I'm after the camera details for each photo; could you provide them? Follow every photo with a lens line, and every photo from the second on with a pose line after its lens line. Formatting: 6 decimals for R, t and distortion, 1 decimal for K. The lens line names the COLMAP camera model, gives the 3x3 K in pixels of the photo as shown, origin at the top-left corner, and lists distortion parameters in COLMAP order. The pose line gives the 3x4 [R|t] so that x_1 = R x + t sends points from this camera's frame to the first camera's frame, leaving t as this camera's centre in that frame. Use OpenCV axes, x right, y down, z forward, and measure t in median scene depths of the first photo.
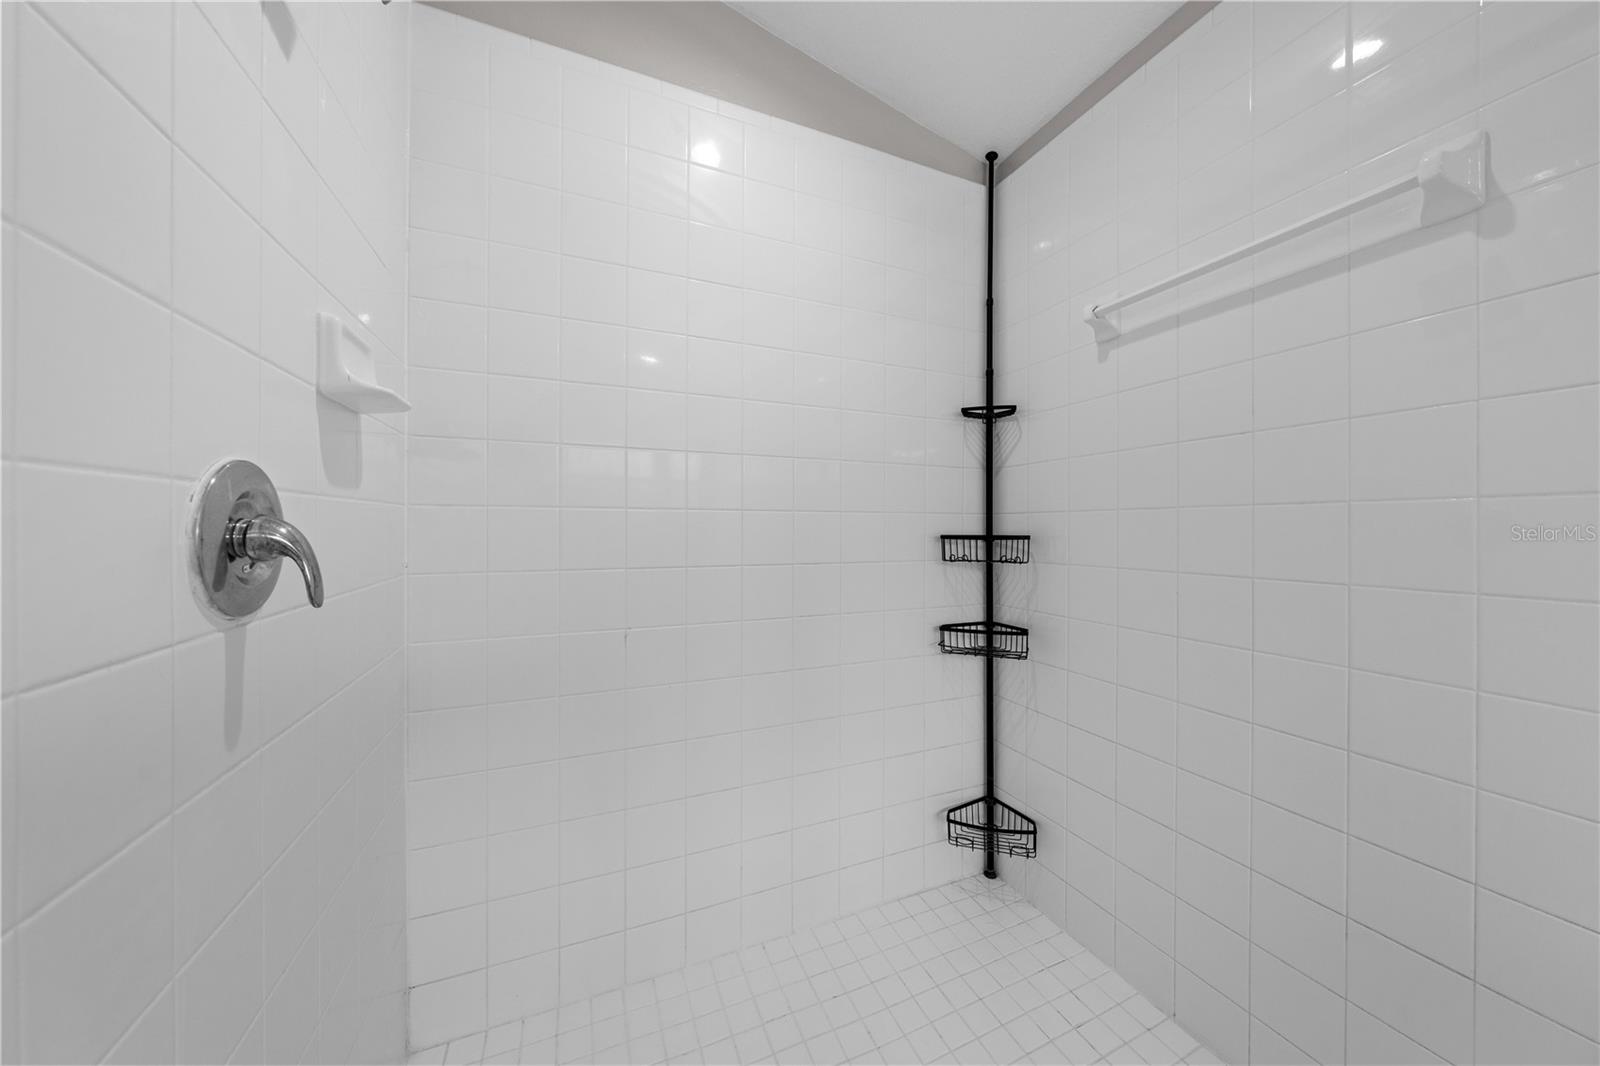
lens RADIAL K [[540.2, 0, 801.0], [0, 540.2, 531.9], [0, 0, 1]] dist [-0.004037, -0.000115]
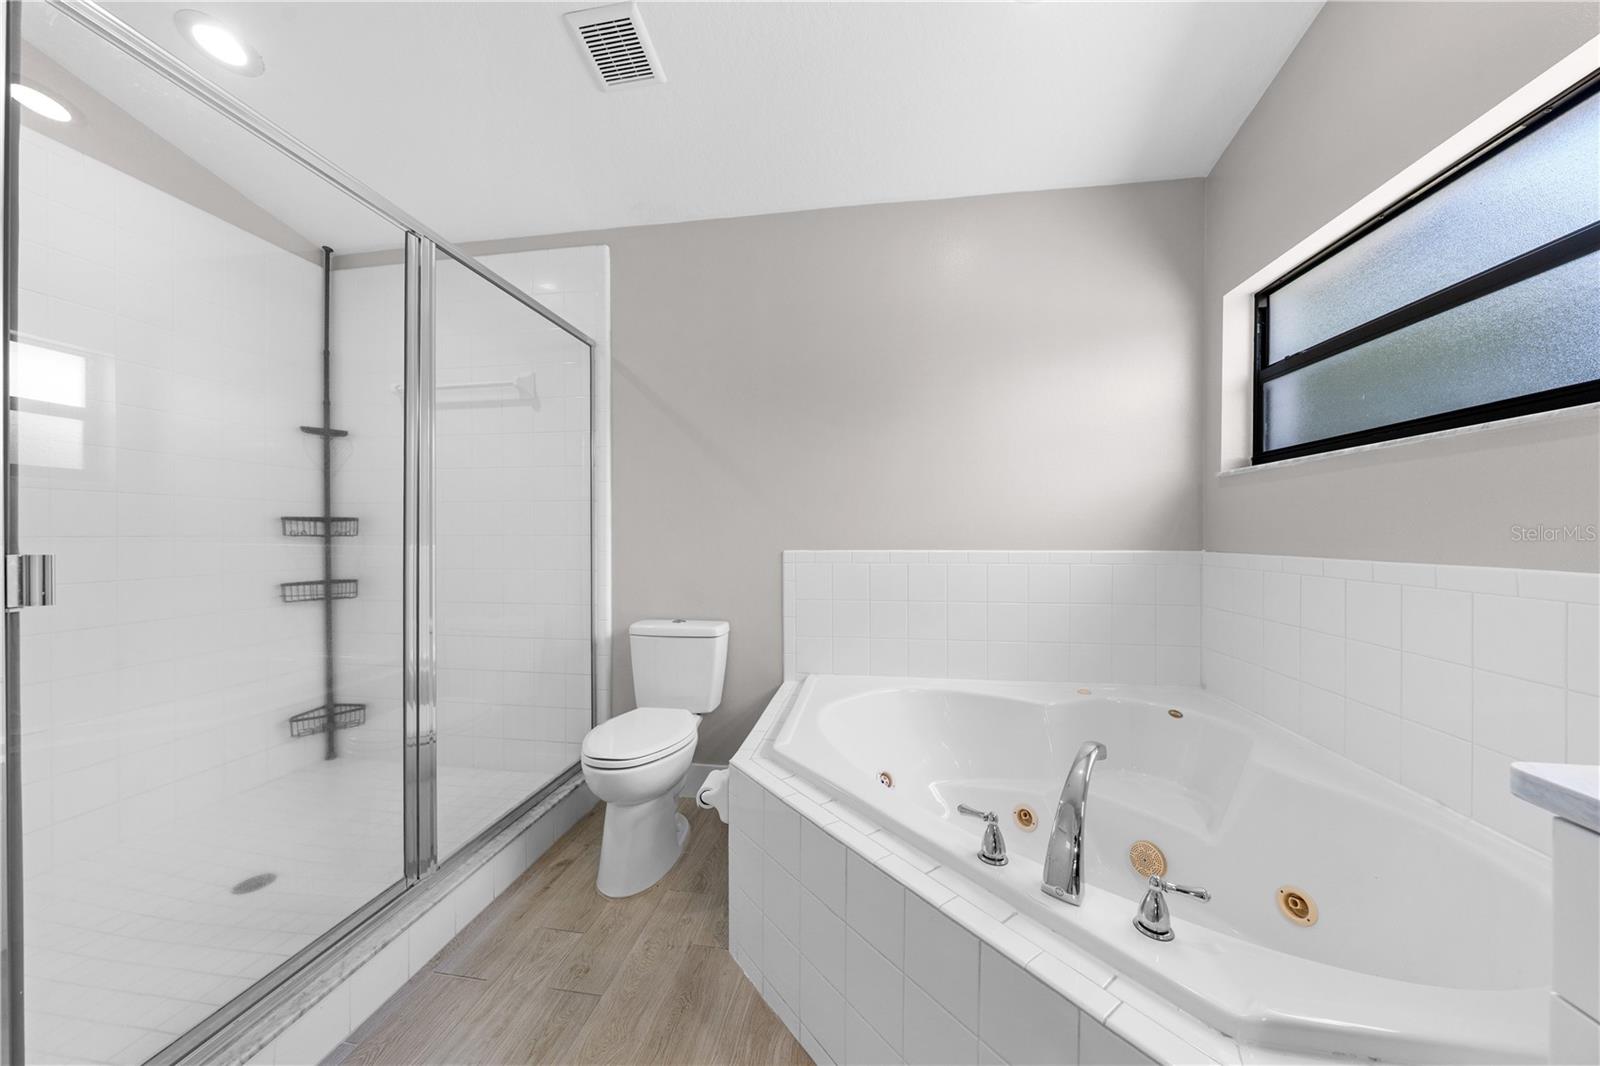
lens RADIAL K [[540.2, 0, 801.0], [0, 540.2, 531.9], [0, 0, 1]] dist [-0.004037, -0.000115]
pose [[0.523794, -0.005473, 0.851828, -0.206649], [0.010009, 0.999950, 0.000270, 0.055187], [-0.851786, 0.008385, 0.523822, -0.809645]]
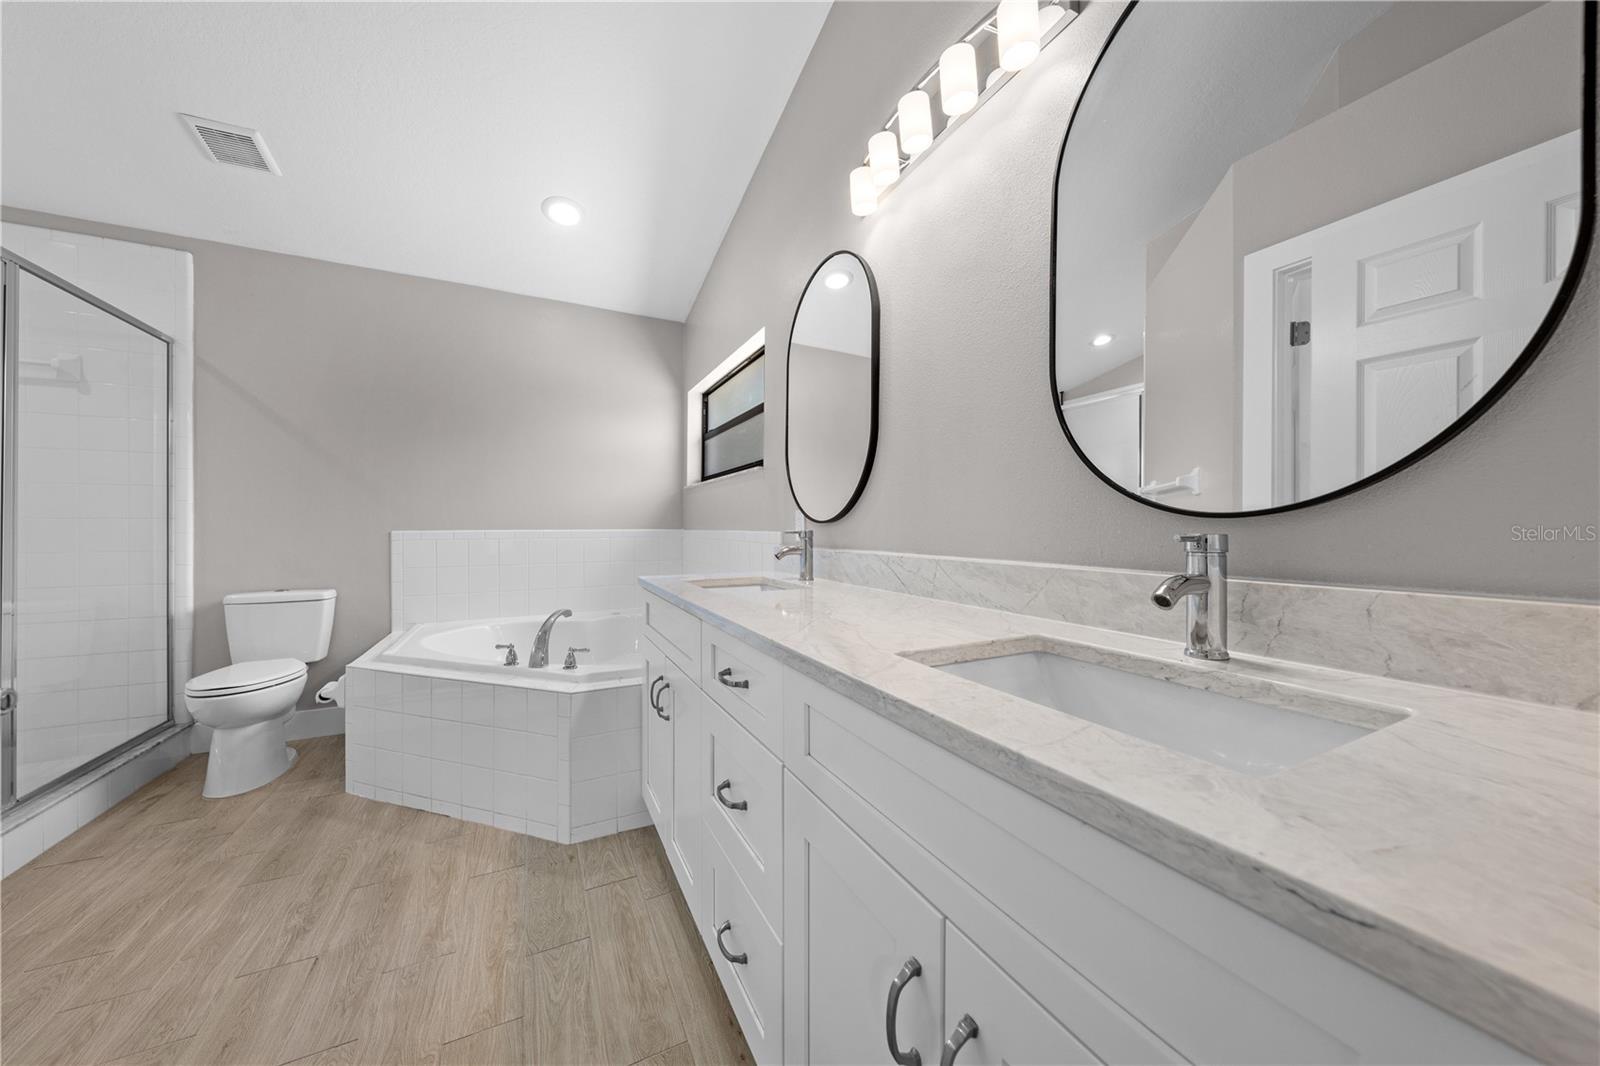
lens RADIAL K [[540.2, 0, 801.0], [0, 540.2, 531.9], [0, 0, 1]] dist [-0.004037, -0.000115]
pose [[-0.063111, -0.009532, 0.997961, -0.865457], [0.007620, 0.999921, 0.010033, 0.094151], [-0.997977, 0.008238, -0.063033, -1.252944]]
